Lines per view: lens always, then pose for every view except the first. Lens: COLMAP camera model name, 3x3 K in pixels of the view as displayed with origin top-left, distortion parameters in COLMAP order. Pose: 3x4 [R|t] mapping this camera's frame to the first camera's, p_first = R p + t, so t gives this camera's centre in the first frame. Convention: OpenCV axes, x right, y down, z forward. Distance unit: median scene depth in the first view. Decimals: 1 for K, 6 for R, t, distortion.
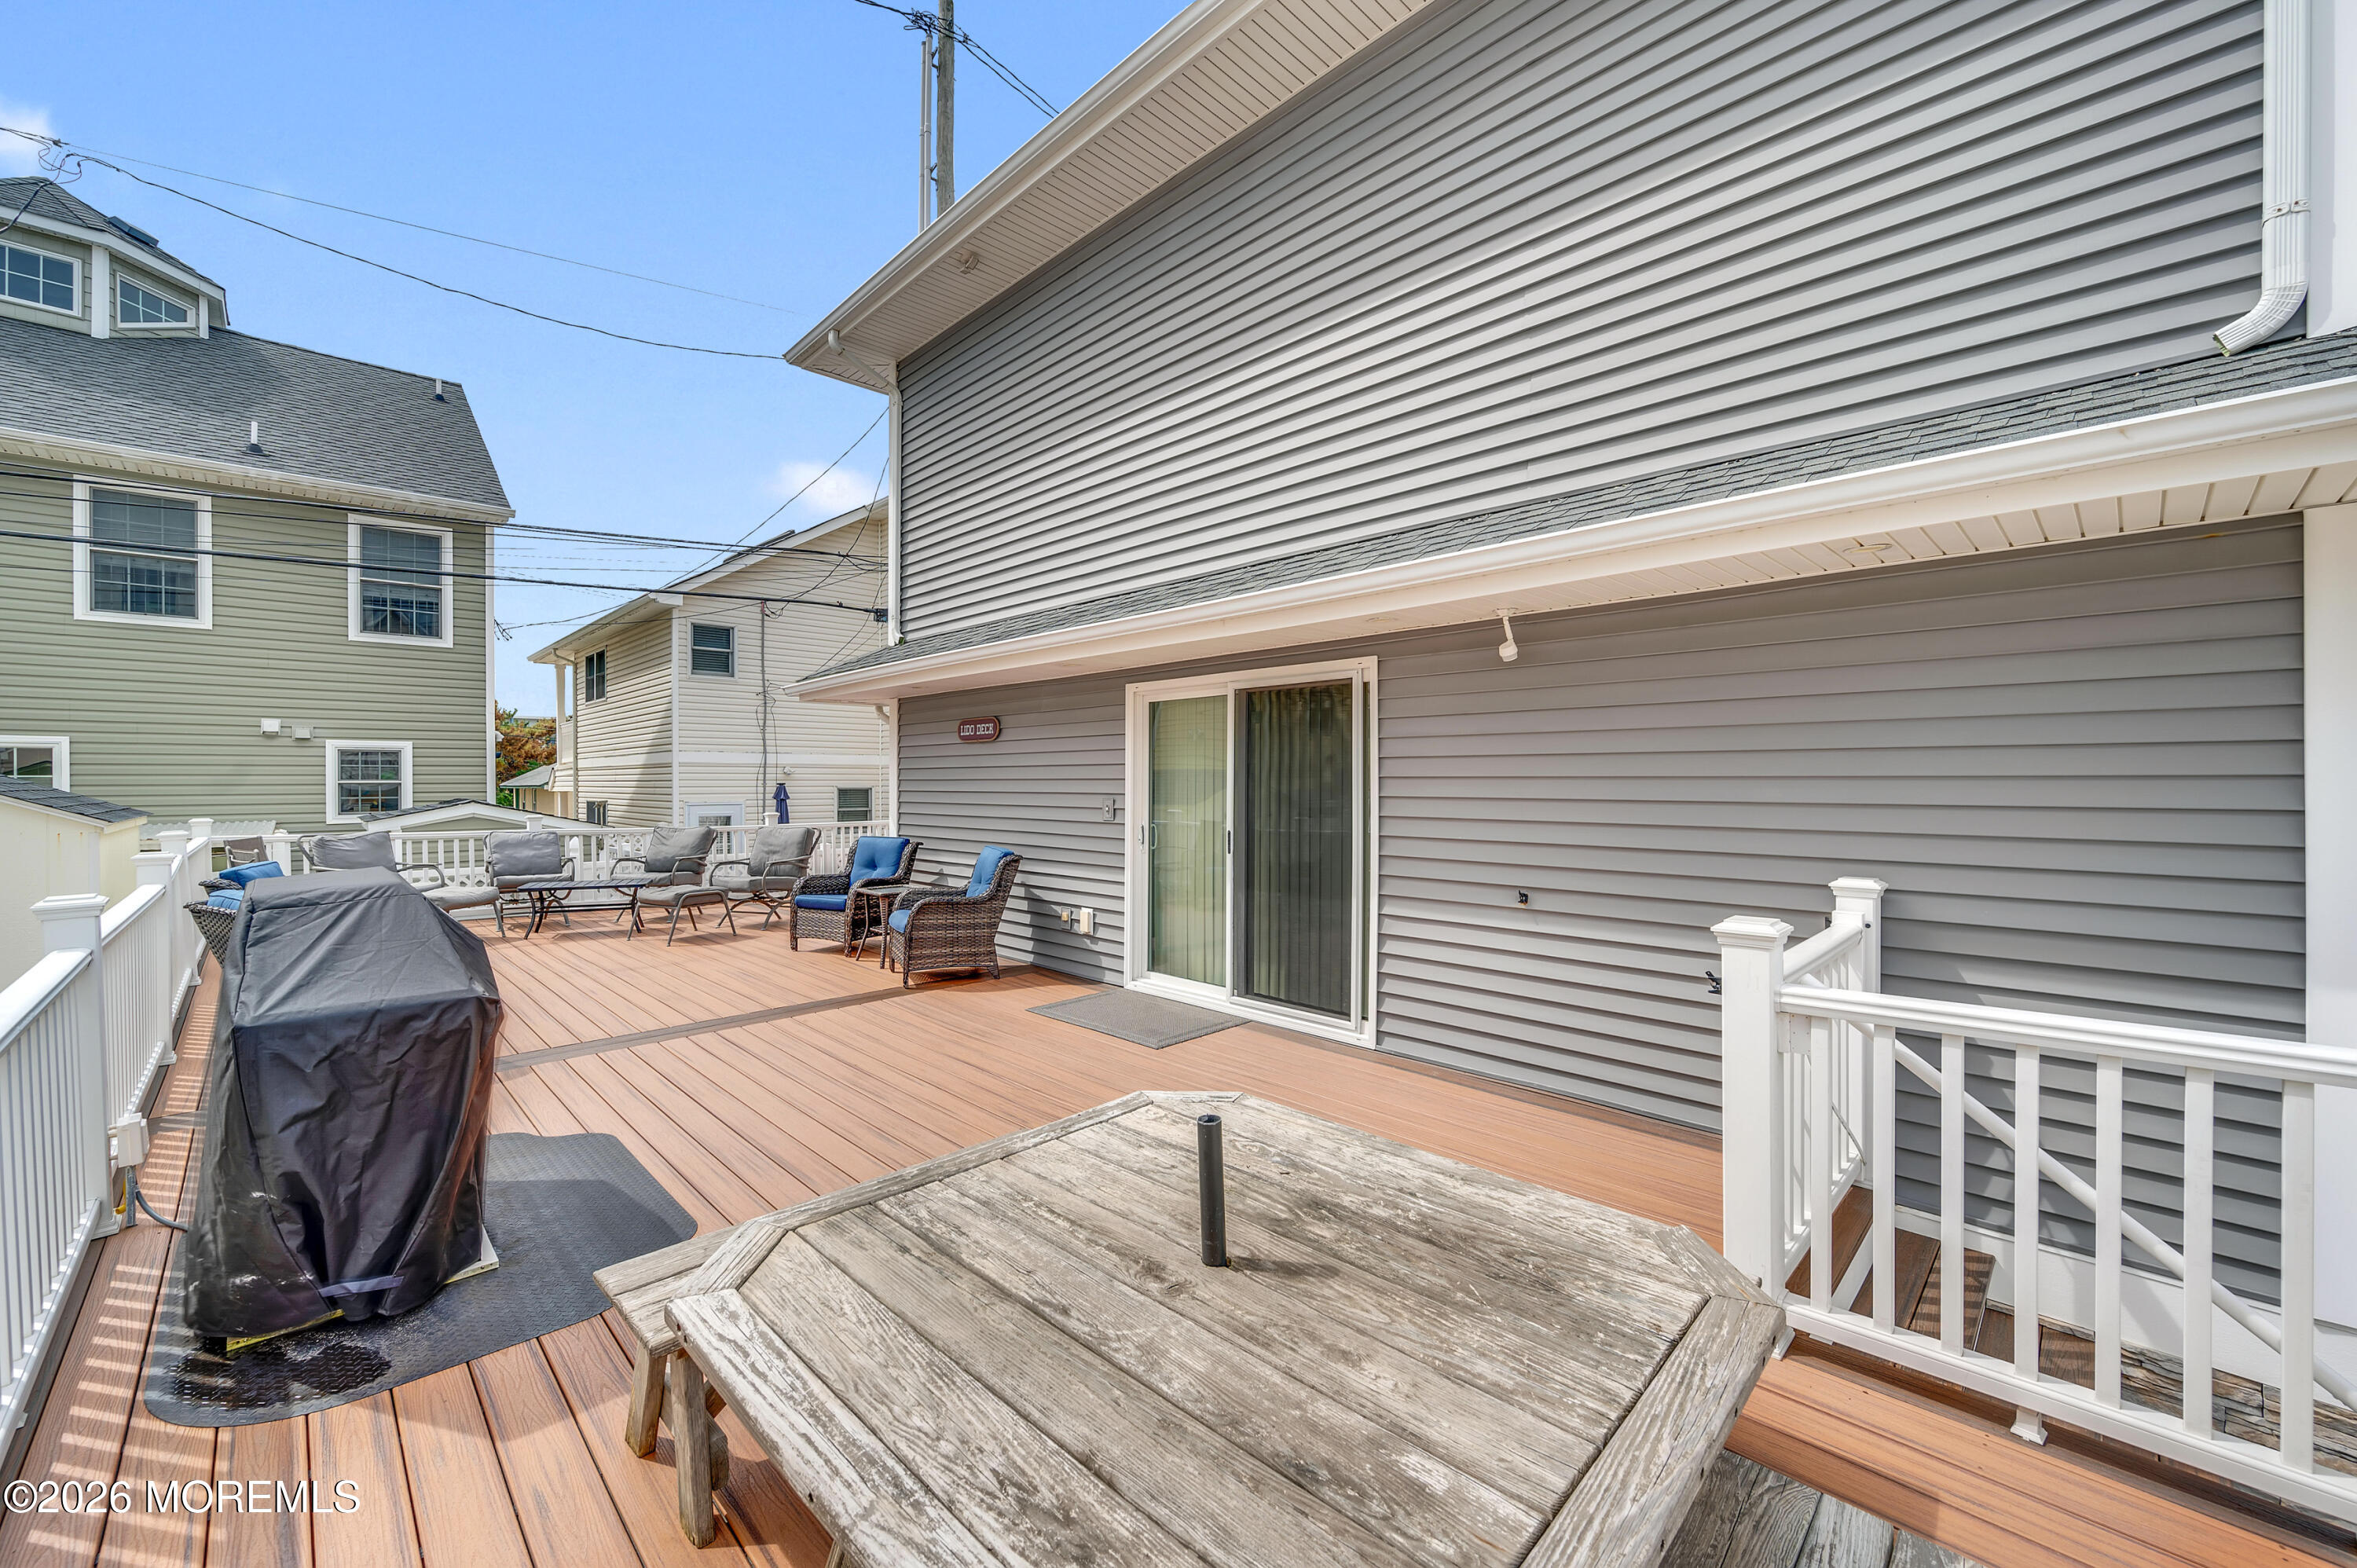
lens RADIAL K [[941.4, 0, 1180.9], [0, 941.4, 795.1], [0, 0, 1]] dist [-0.000992, 0.000505]
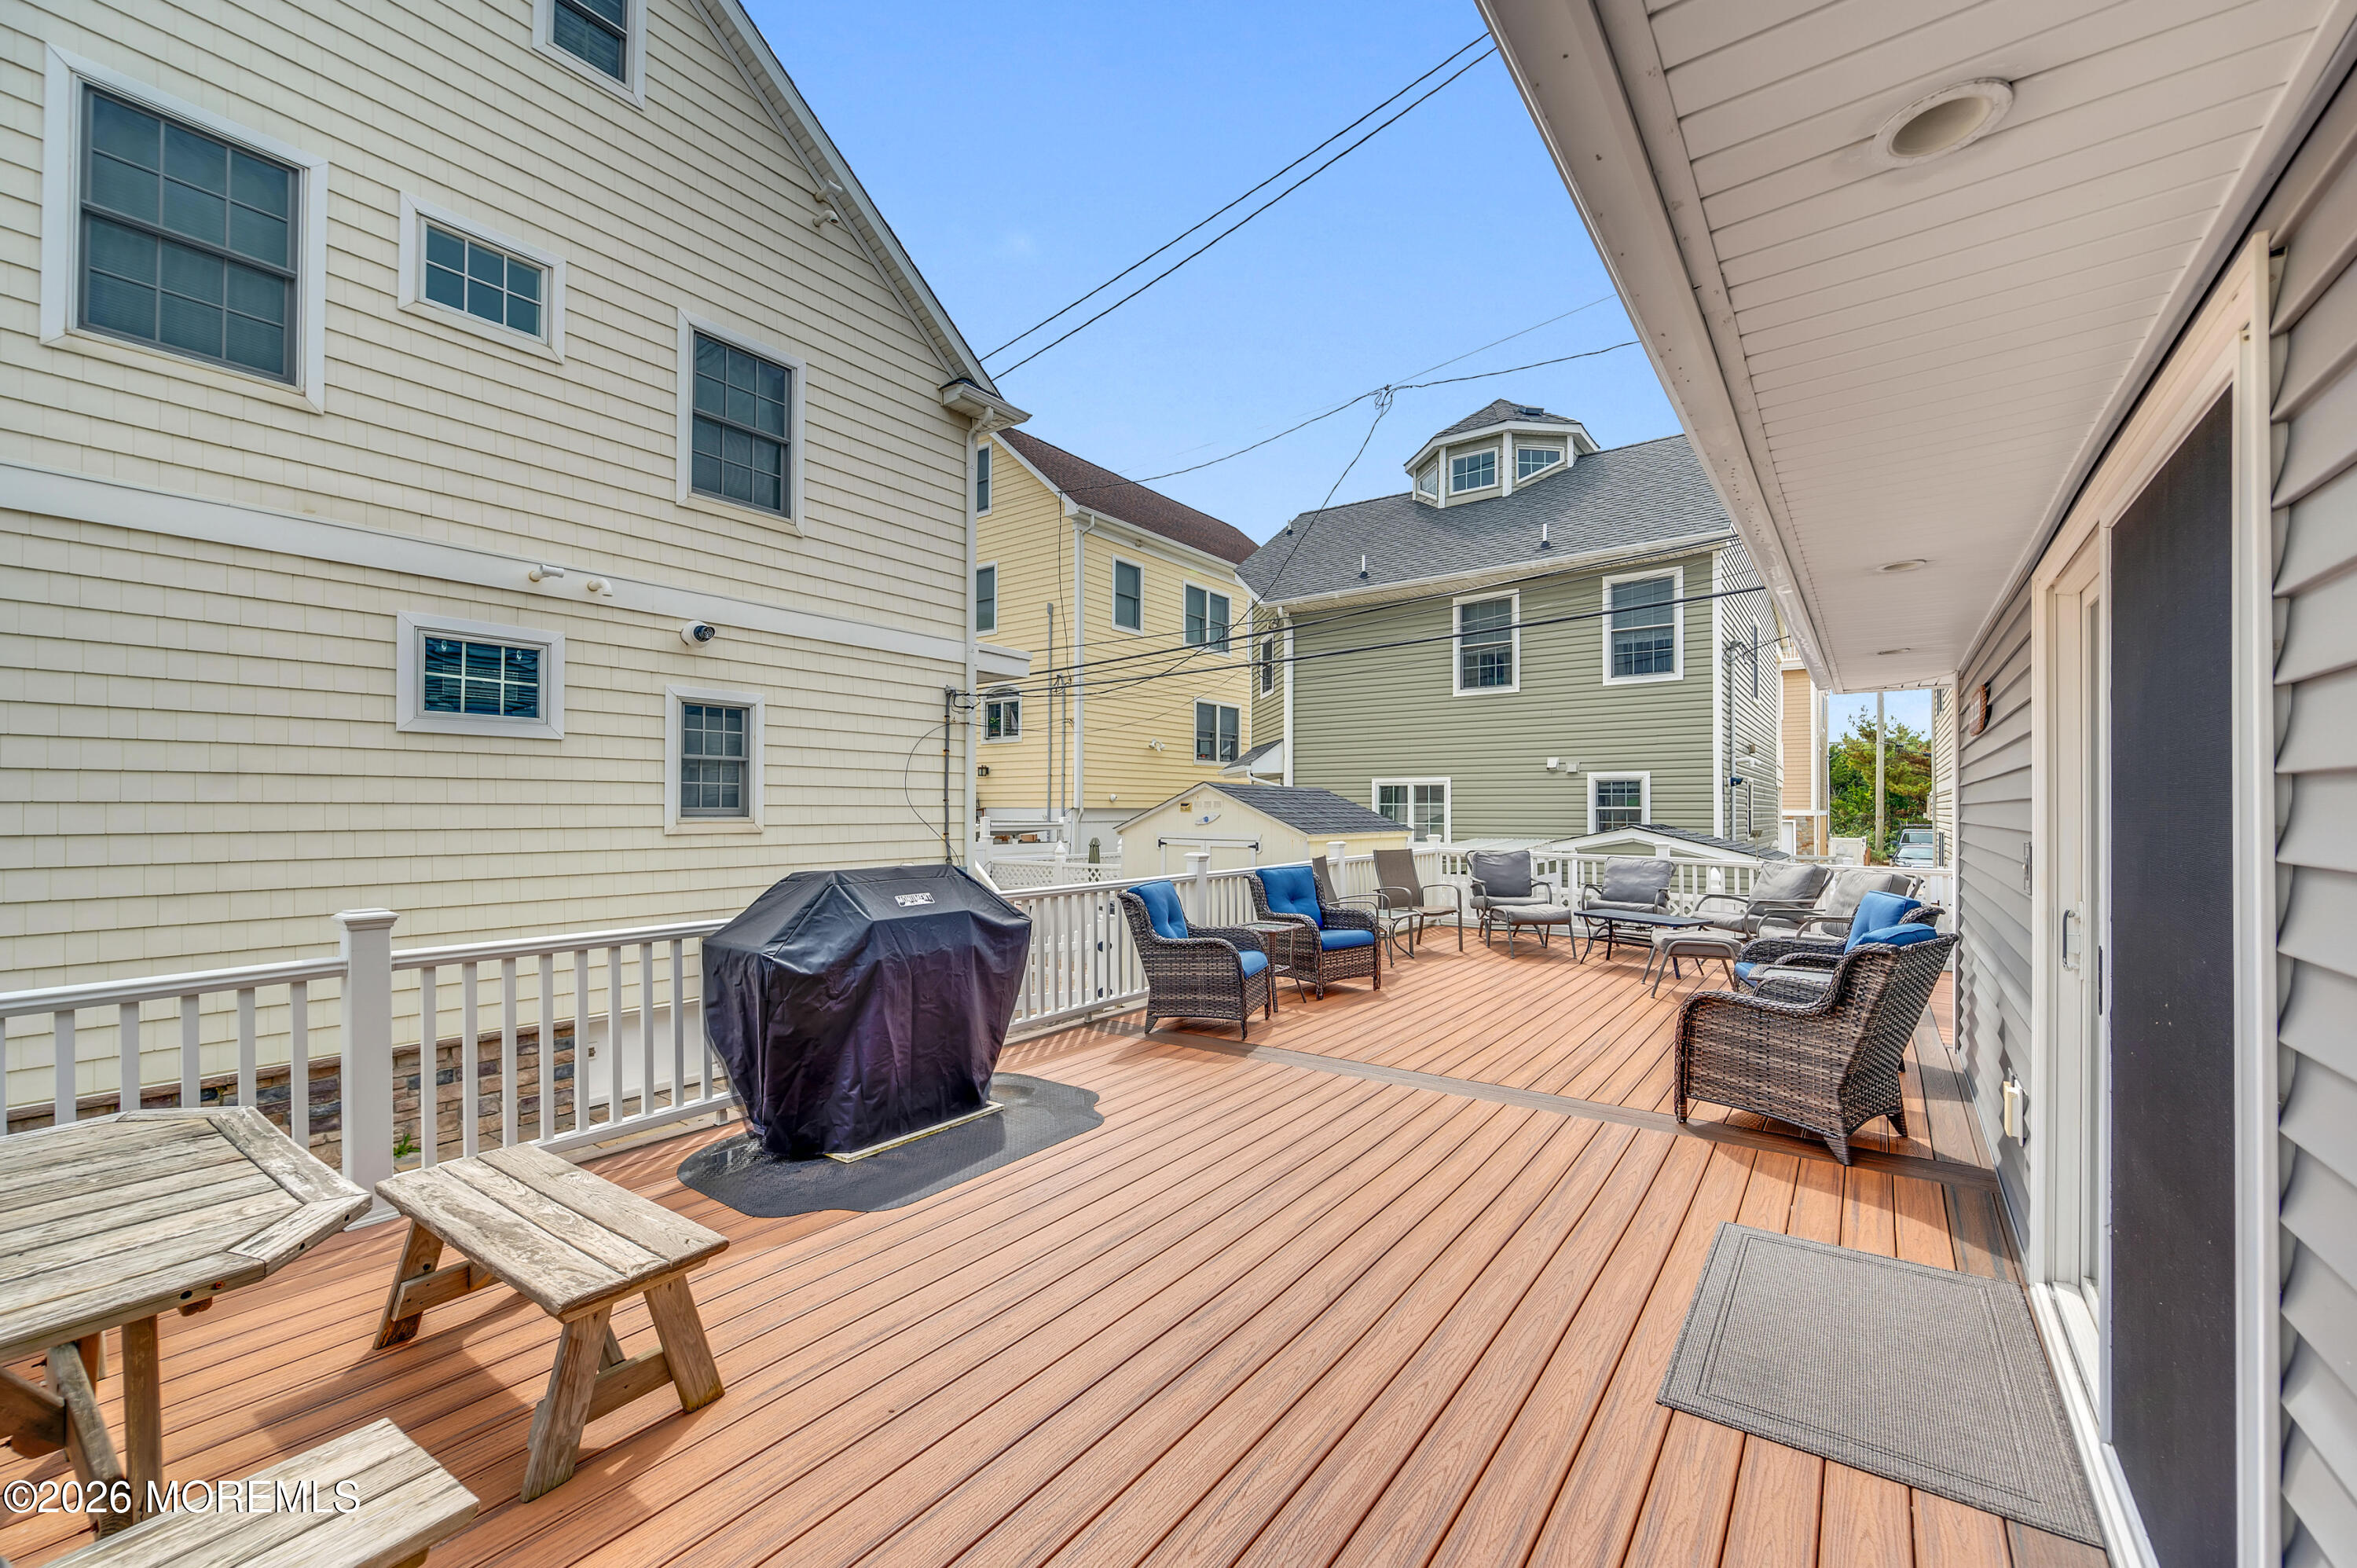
lens RADIAL K [[941.4, 0, 1193.3], [0, 941.4, 799.6], [0, 0, 1]] dist [-0.000992, 0.000505]
pose [[0.163718, -0.011862, -0.986436, 0.168964], [-0.014434, 0.999792, -0.014418, -0.000967], [0.986402, 0.016599, 0.163512, 0.313100]]
